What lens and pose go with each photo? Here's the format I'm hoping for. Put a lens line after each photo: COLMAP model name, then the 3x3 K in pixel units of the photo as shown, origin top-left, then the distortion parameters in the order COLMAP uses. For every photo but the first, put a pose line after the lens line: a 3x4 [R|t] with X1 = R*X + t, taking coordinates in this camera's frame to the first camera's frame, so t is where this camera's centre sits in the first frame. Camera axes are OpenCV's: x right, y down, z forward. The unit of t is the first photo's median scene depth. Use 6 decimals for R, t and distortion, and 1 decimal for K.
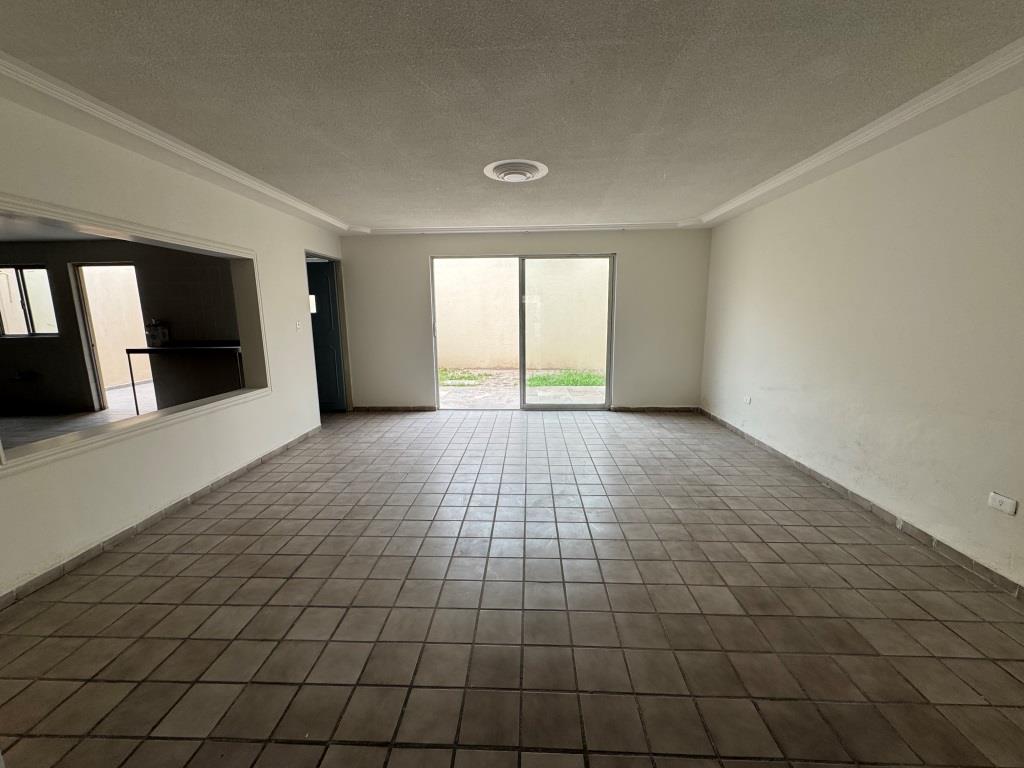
lens RADIAL K [[407.7, 0, 512.0], [0, 407.7, 384.0], [0, 0, 1]] dist [-0.000810, -0.000400]
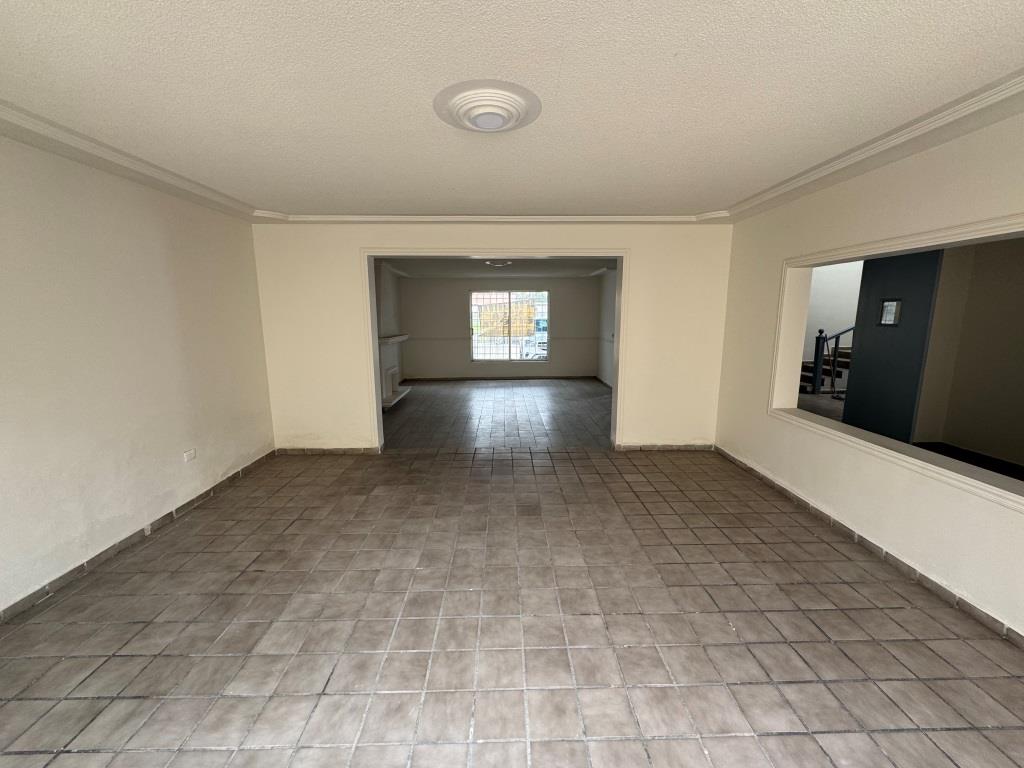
lens RADIAL K [[405.4, 0, 517.1], [0, 405.4, 382.9], [0, 0, 1]] dist [0.000021, 0.000044]
pose [[-0.997294, 0.023650, -0.069607, 0.018318], [-0.000924, 0.942732, 0.333549, -0.356760], [0.073509, 0.332711, -0.940160, 1.756027]]
